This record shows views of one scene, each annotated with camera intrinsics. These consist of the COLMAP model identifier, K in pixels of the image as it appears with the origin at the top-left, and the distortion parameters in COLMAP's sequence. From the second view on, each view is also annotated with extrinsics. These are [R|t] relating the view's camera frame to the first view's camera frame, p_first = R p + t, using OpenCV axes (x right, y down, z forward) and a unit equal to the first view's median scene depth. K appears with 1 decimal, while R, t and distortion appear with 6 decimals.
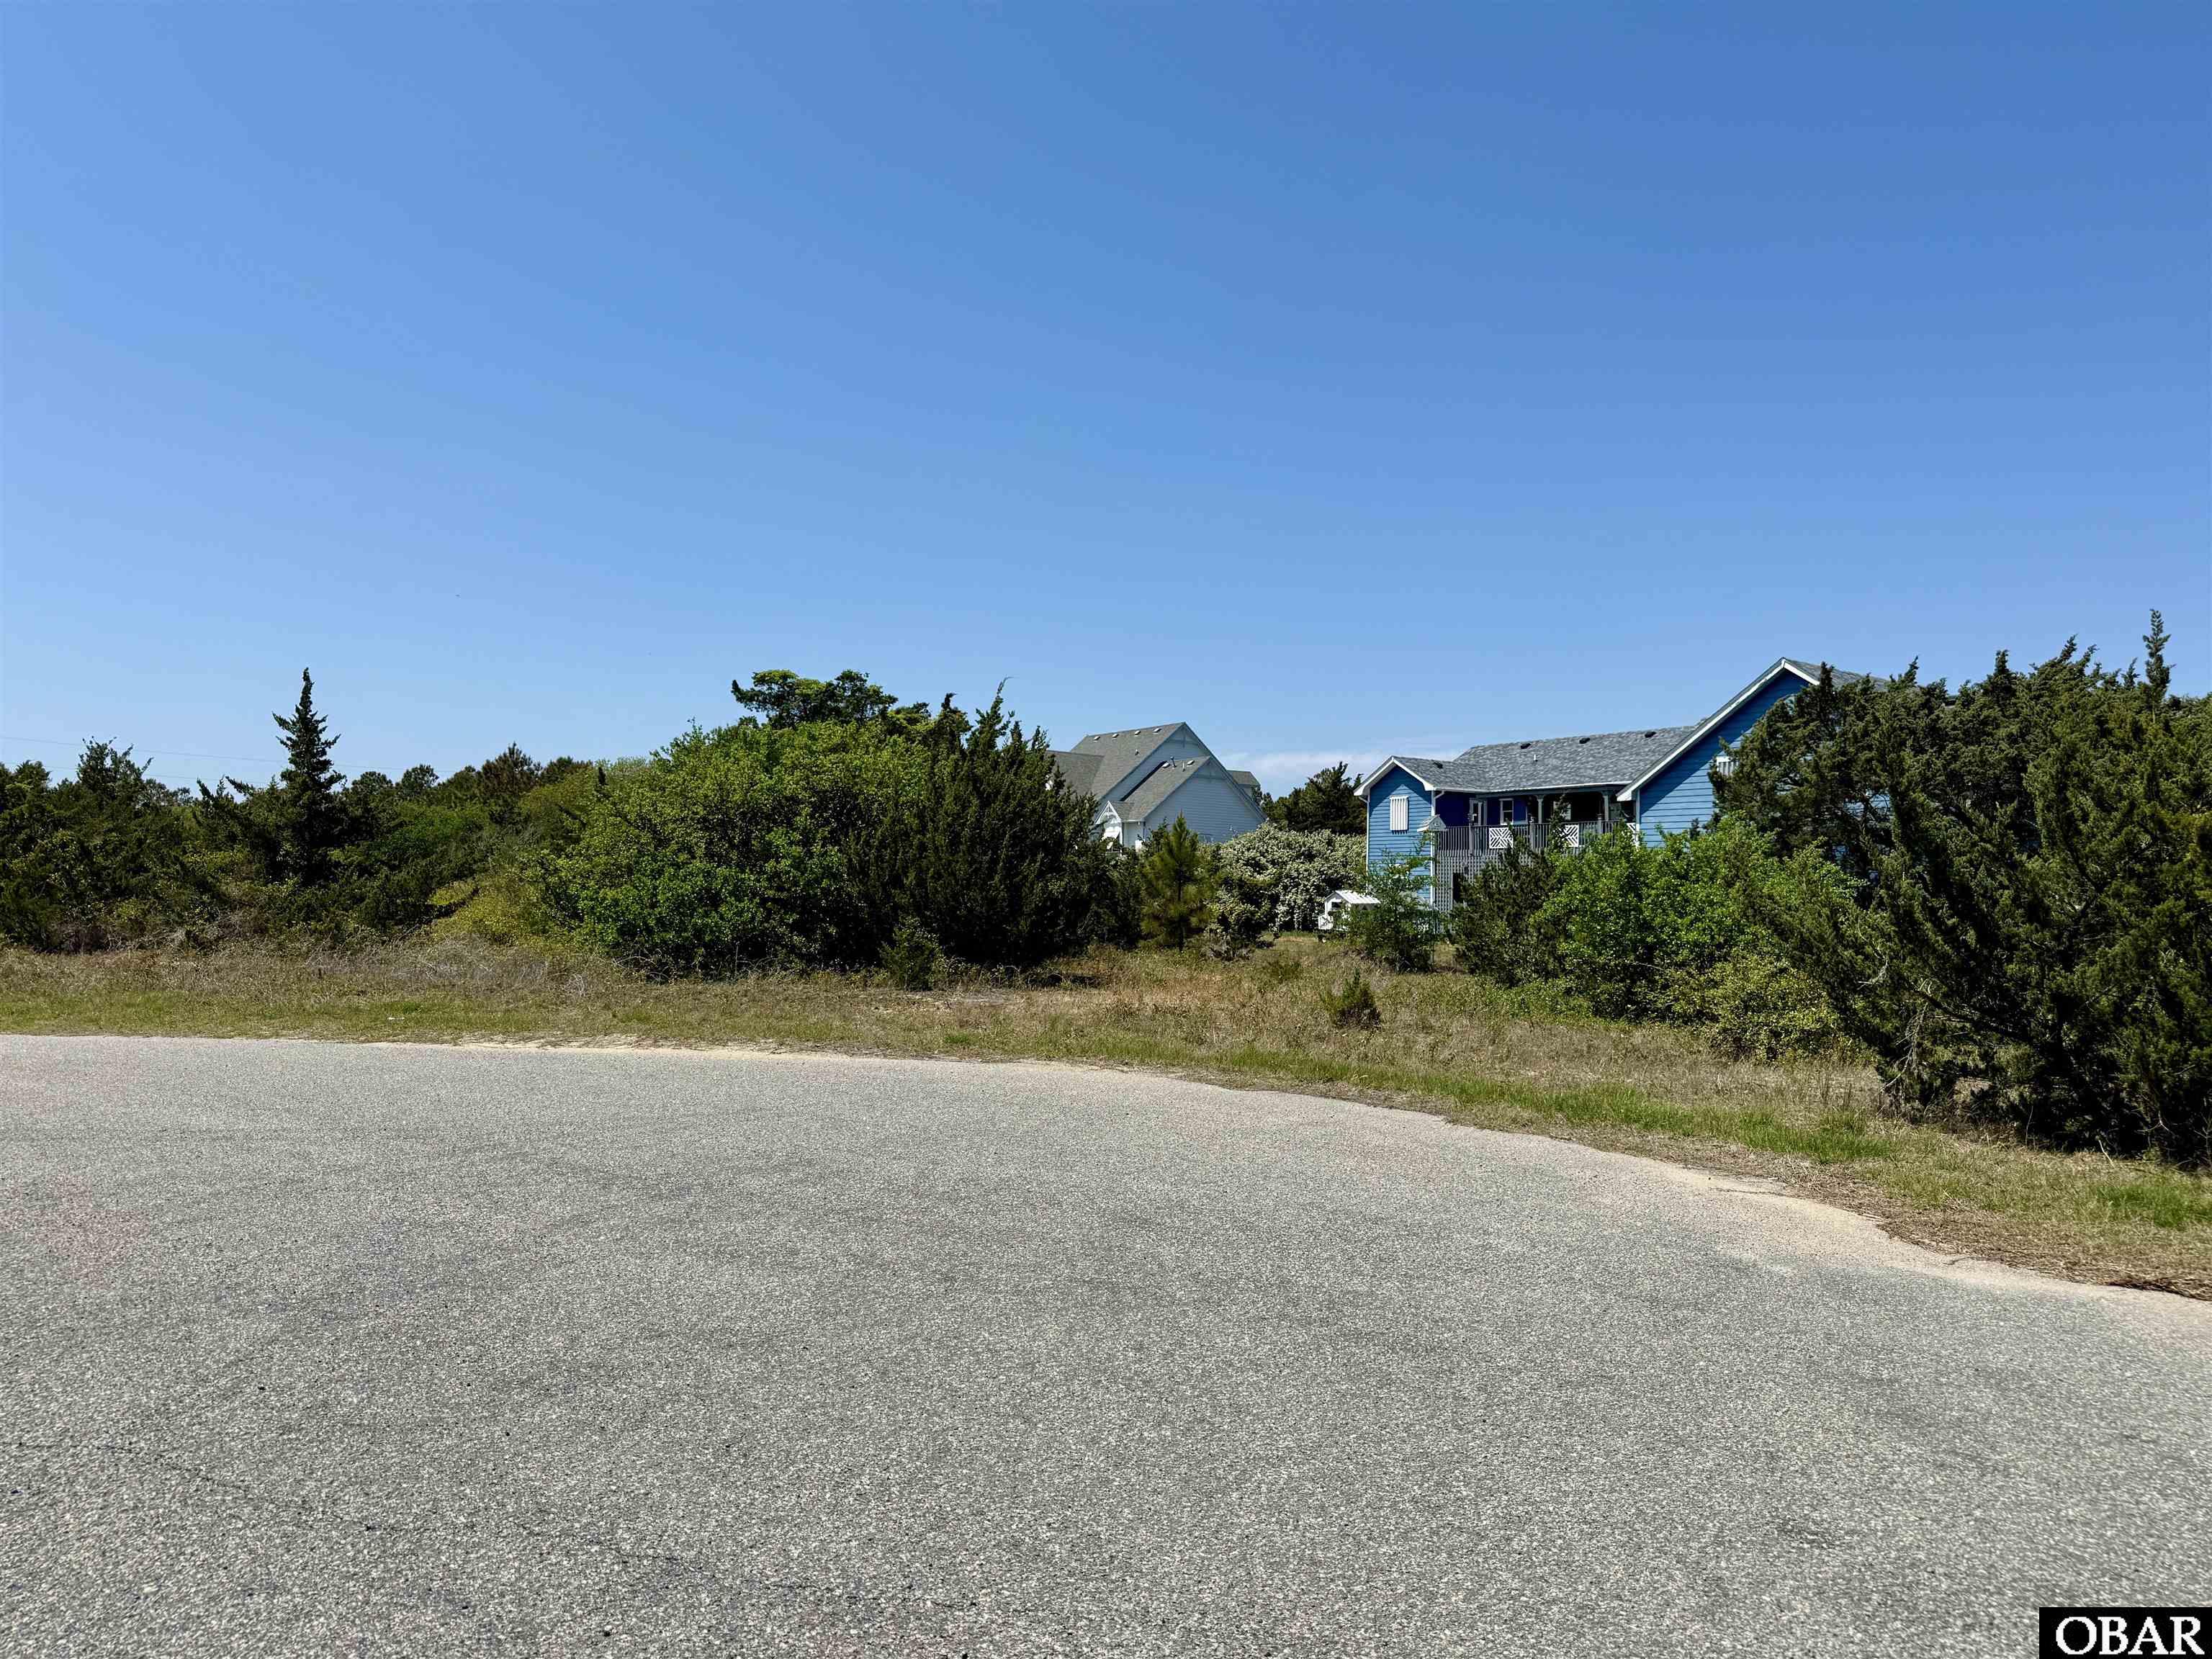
lens RADIAL K [[1543.3, 0, 1118.7], [0, 1543.3, 831.8], [0, 0, 1]] dist [0.138914, -0.217464]
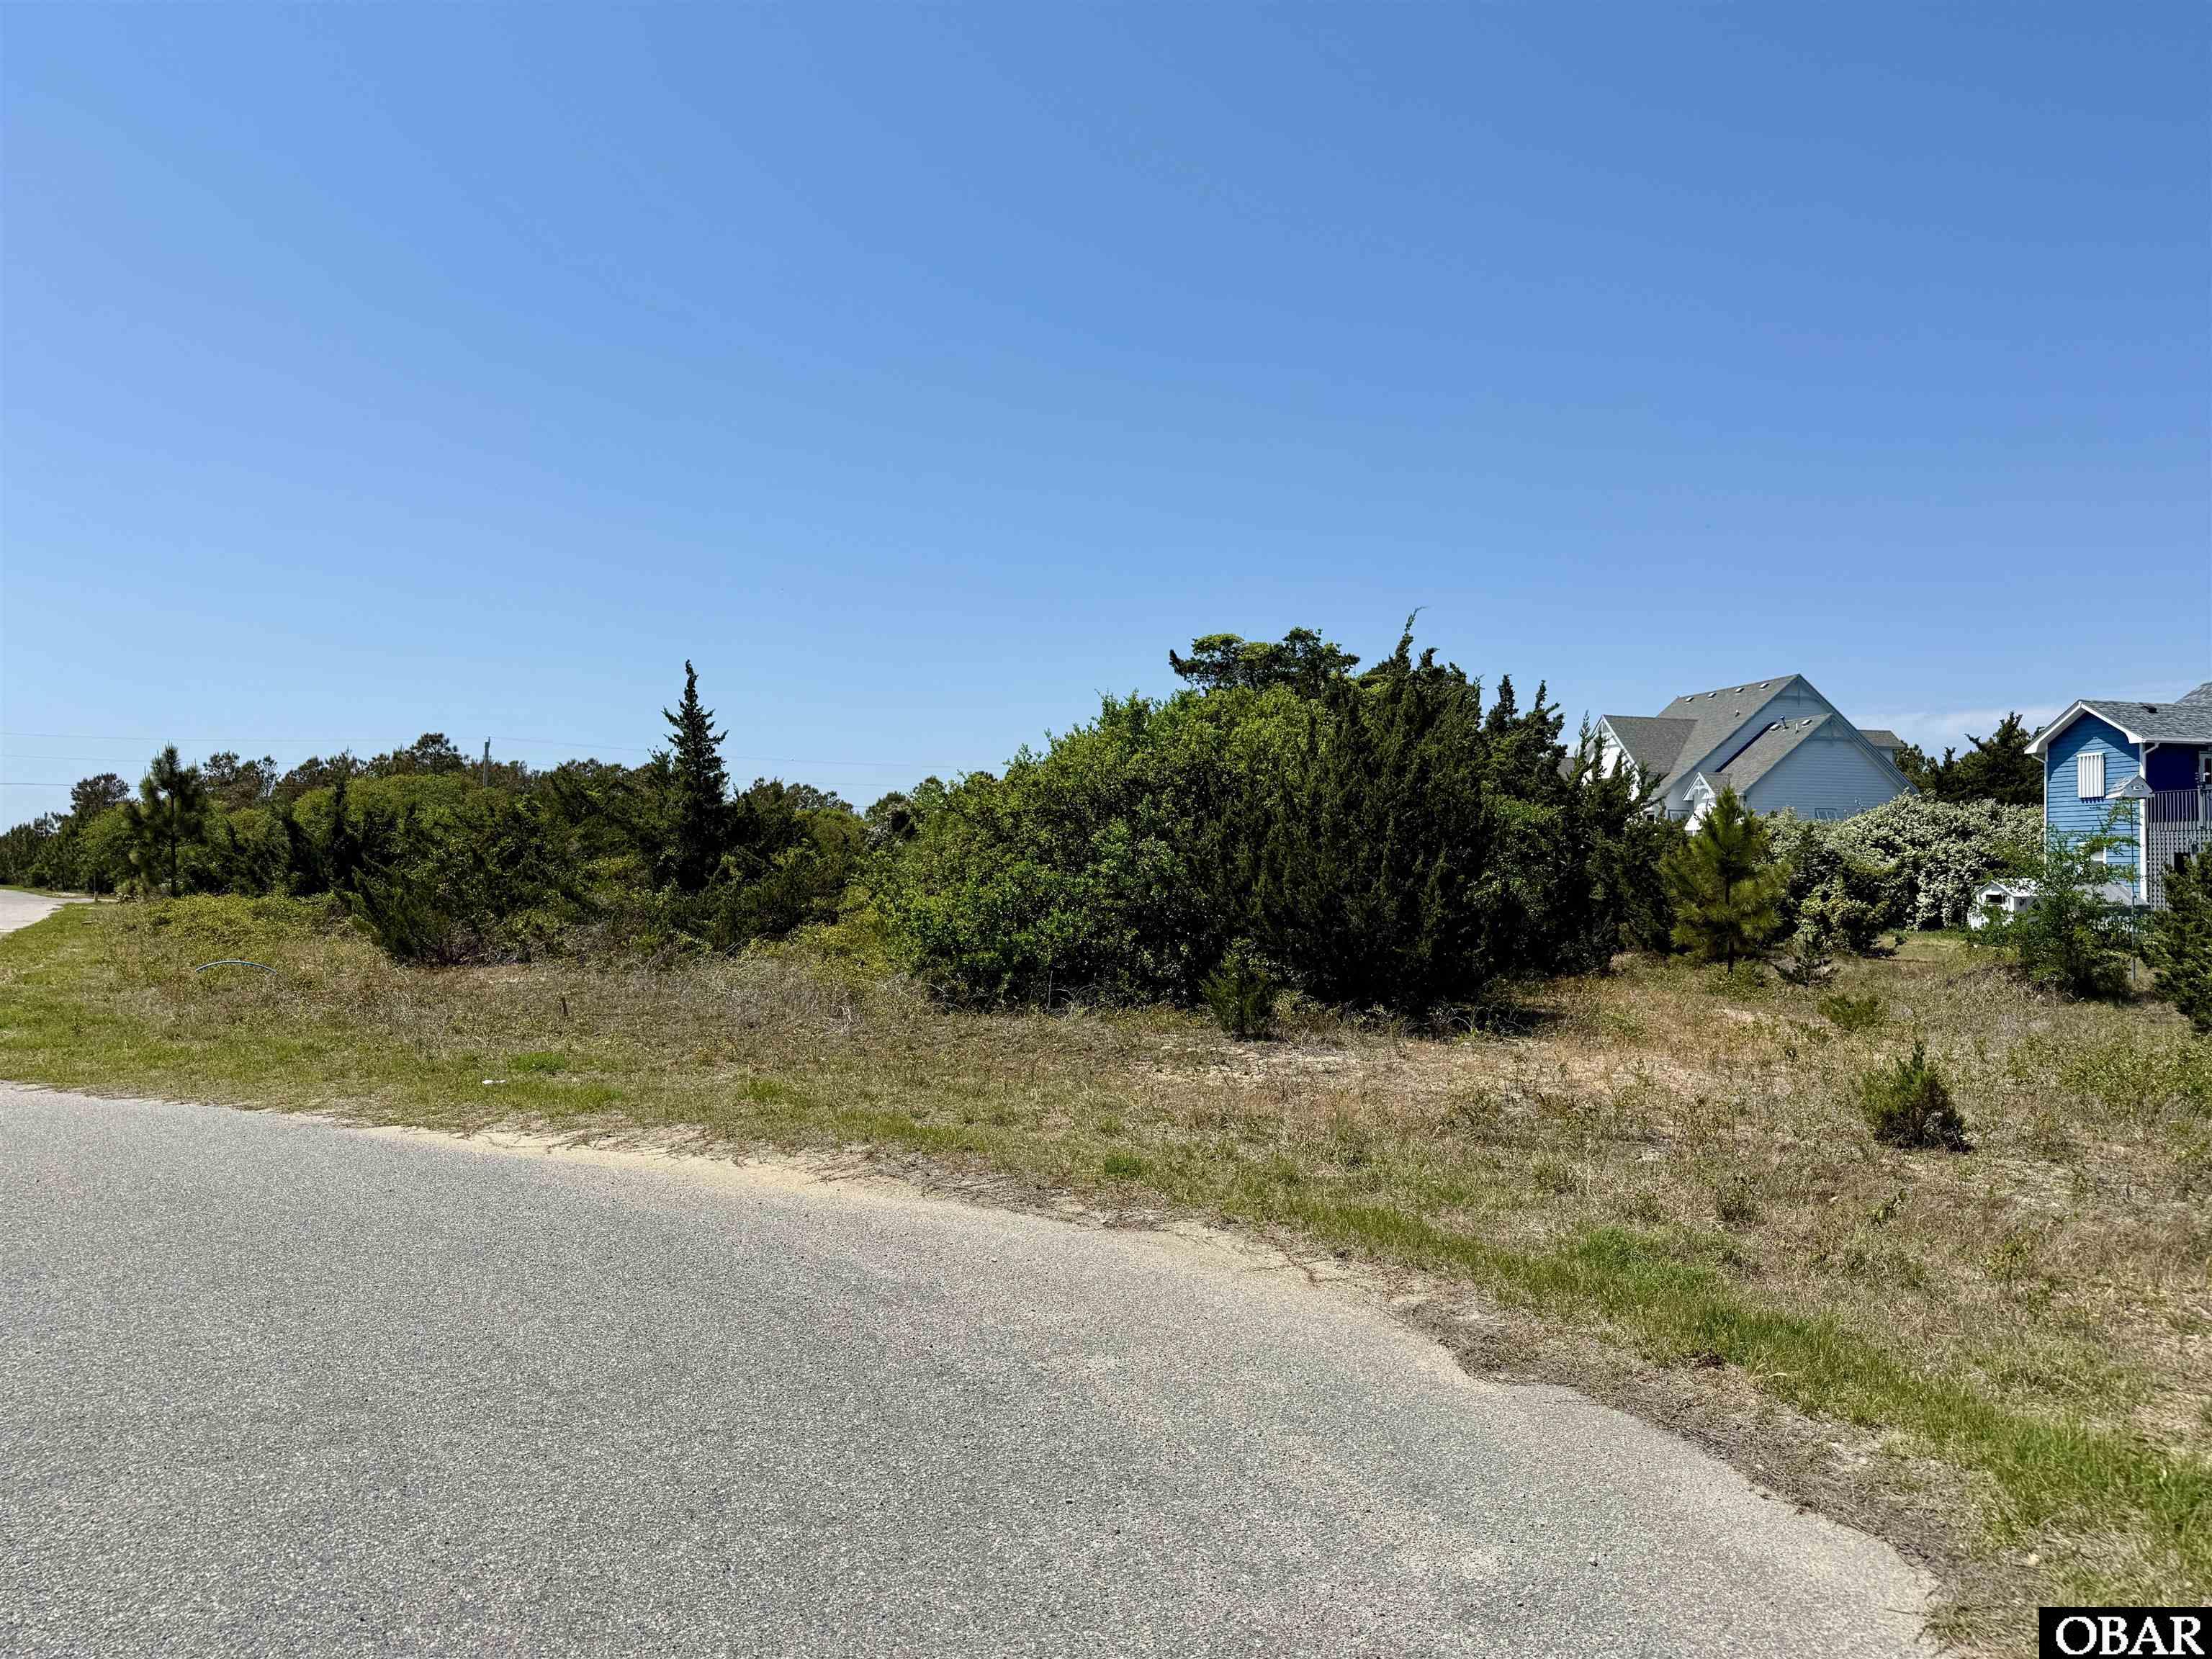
lens RADIAL K [[1543.3, 0, 1118.7], [0, 1543.3, 831.8], [0, 0, 1]] dist [0.138914, -0.217464]
pose [[0.925347, -0.020794, -0.378551, 0.052060], [0.024774, 0.999677, 0.005644, -0.000412], [0.378311, -0.014601, 0.925563, 0.176458]]
